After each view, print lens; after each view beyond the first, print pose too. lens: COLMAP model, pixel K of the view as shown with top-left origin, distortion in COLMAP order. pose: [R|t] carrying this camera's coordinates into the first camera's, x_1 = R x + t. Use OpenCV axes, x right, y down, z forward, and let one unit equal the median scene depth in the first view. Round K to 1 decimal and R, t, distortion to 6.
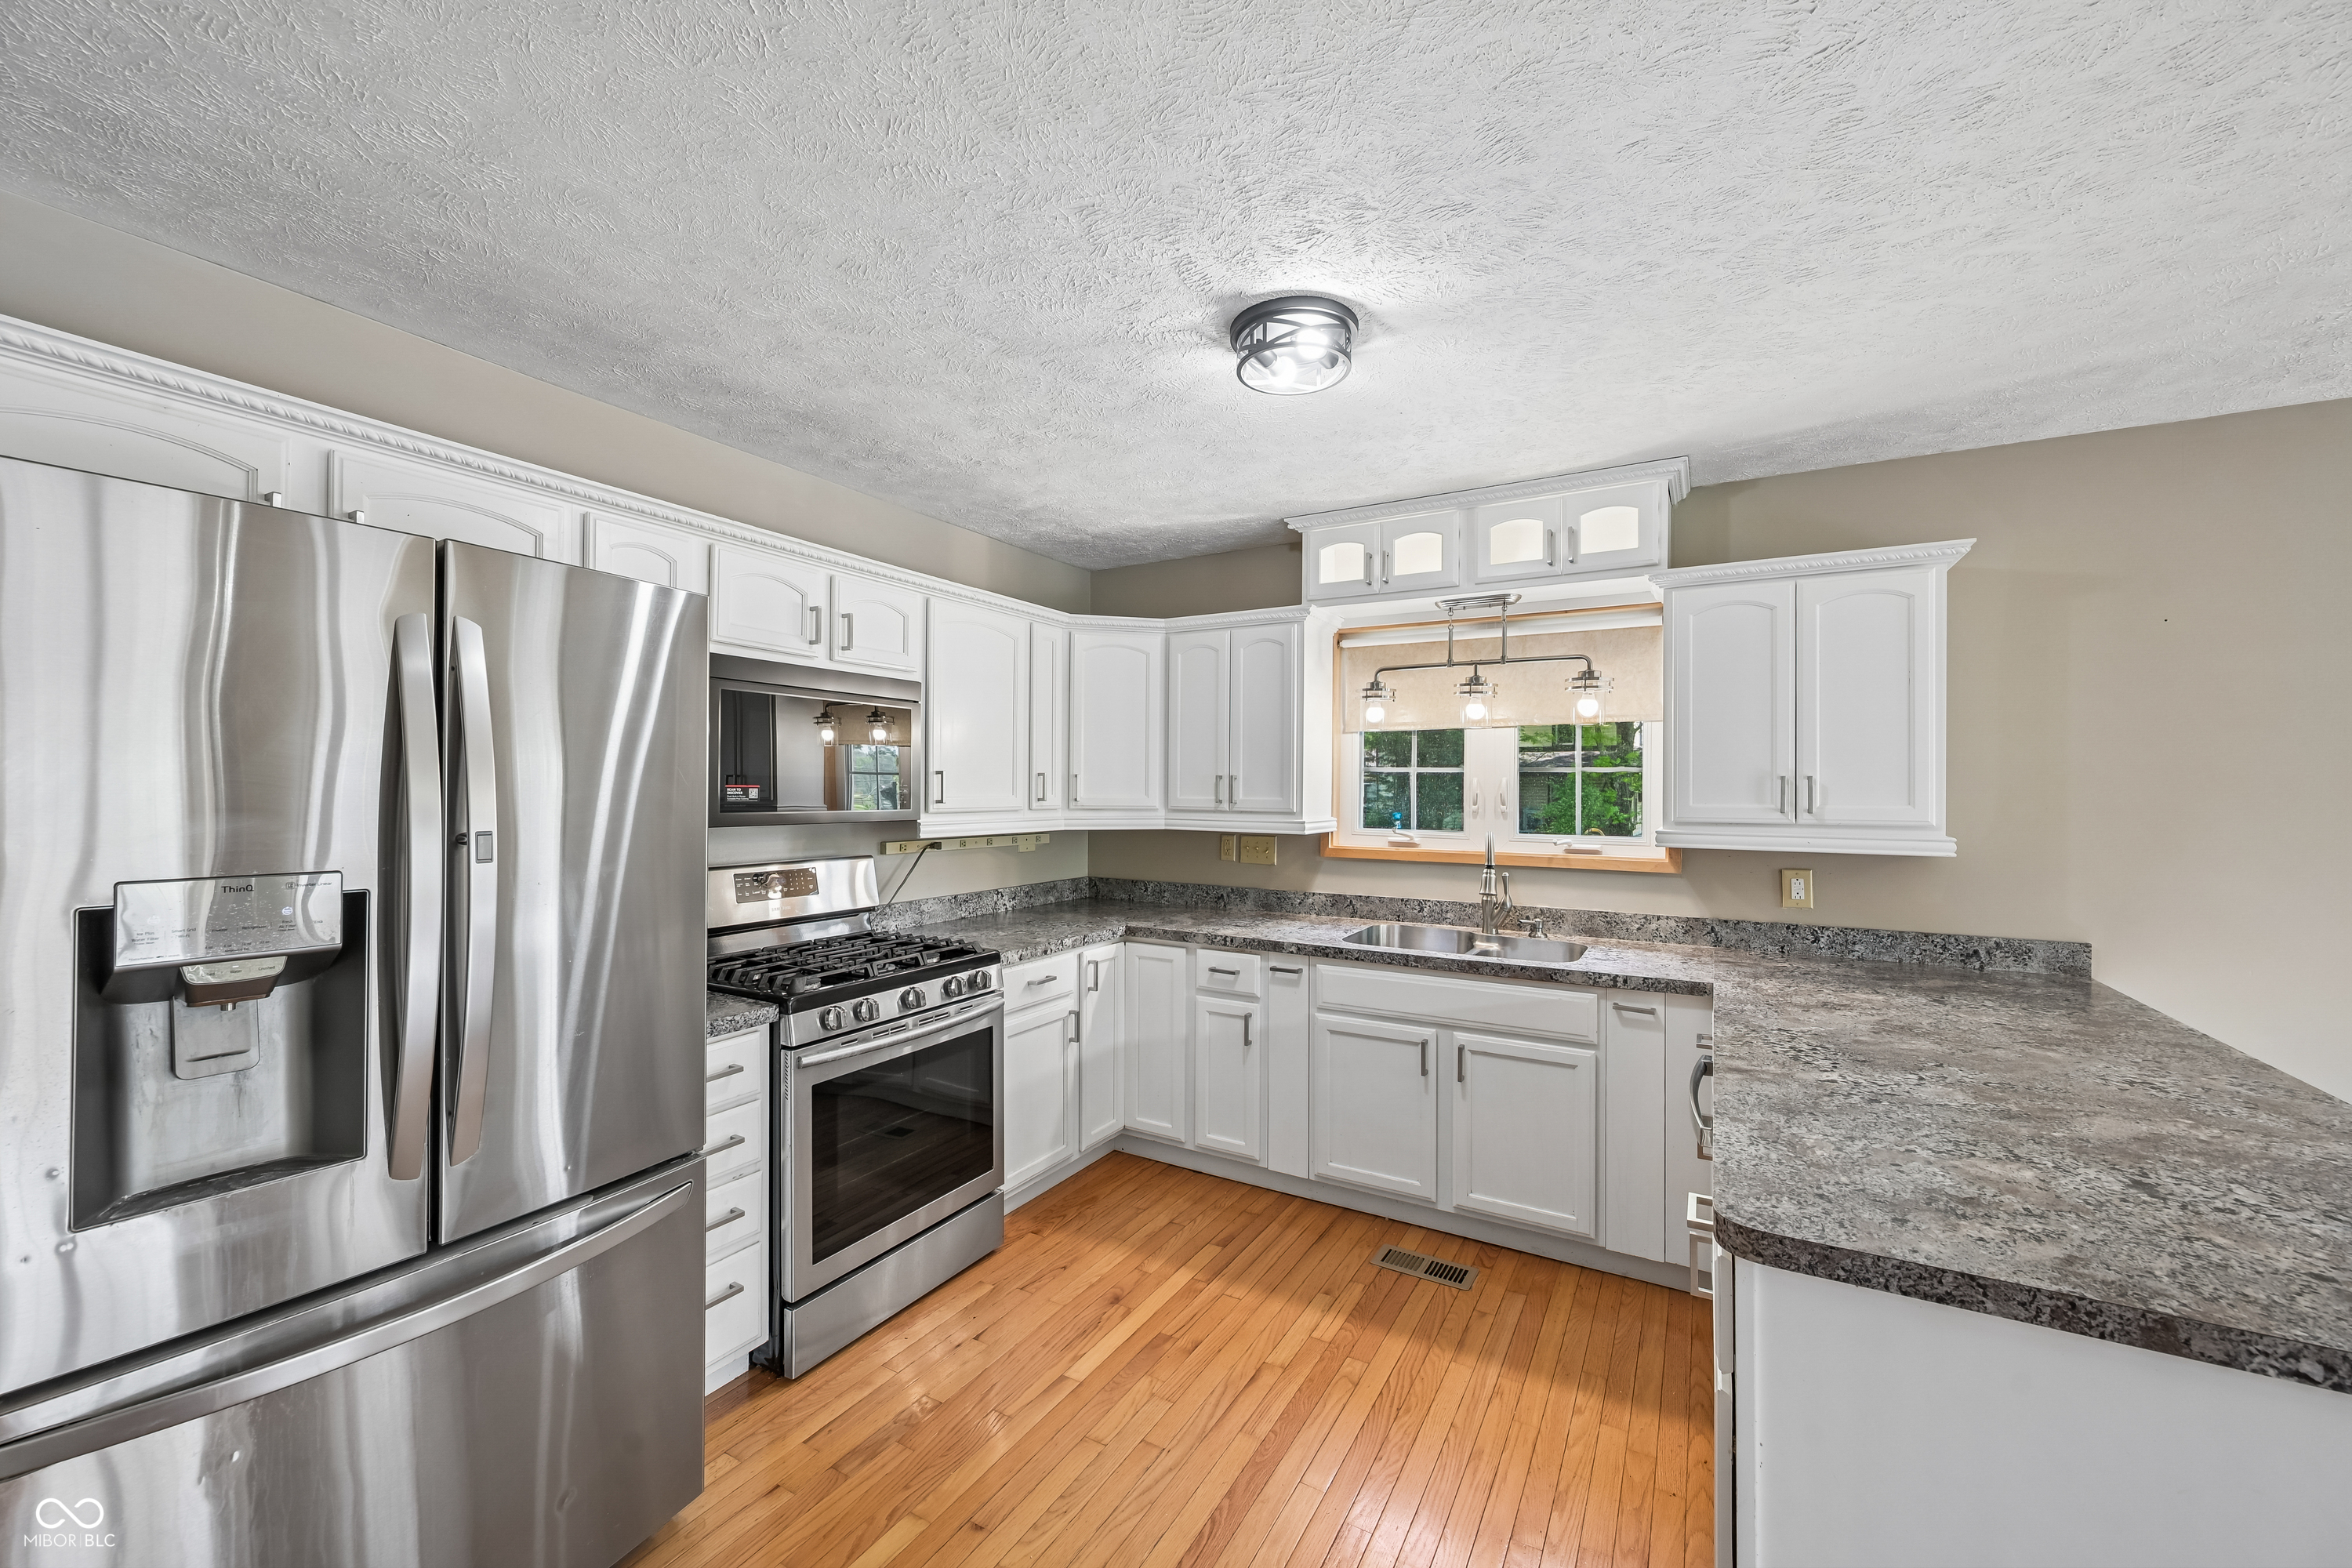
lens RADIAL K [[918.9, 0, 1172.5], [0, 918.9, 787.9], [0, 0, 1]] dist [0.000698, -0.000141]
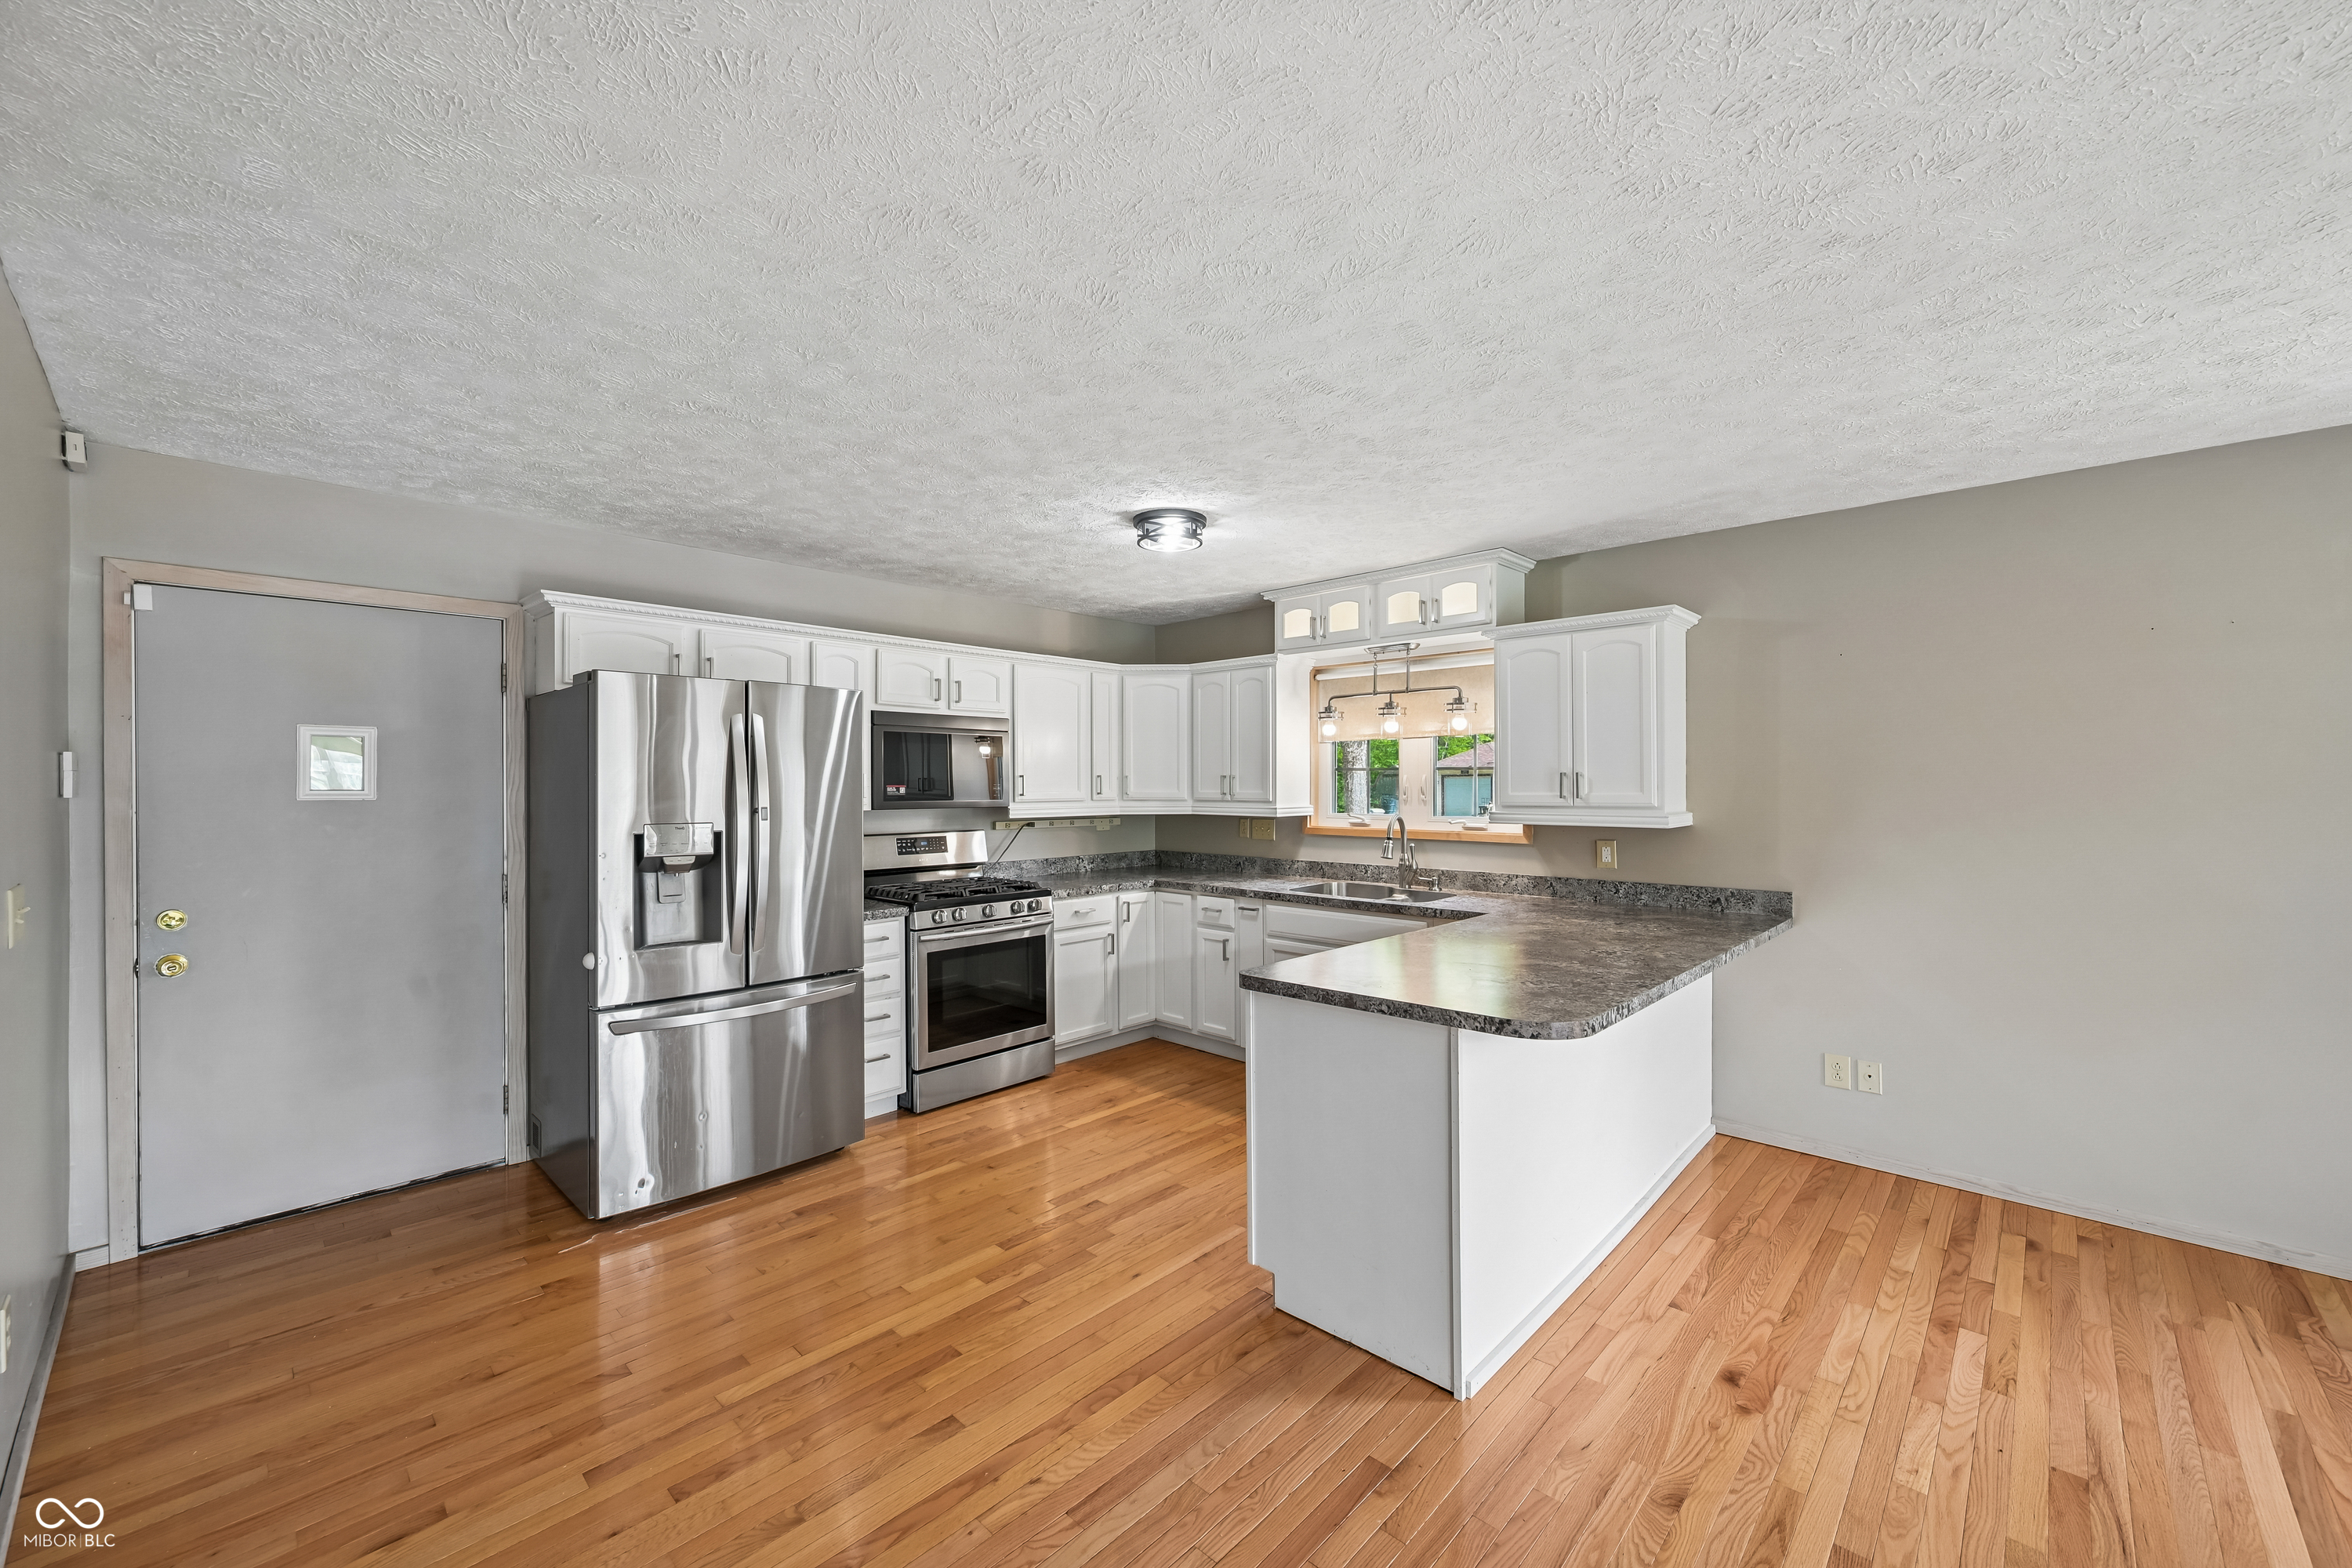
lens RADIAL K [[918.9, 0, 1172.5], [0, 918.9, 787.9], [0, 0, 1]] dist [0.000698, -0.000141]
pose [[0.972801, -0.008311, -0.231492, 0.359736], [0.009161, 0.999955, 0.002599, 0.001486], [0.231460, -0.004649, 0.972833, -0.462711]]
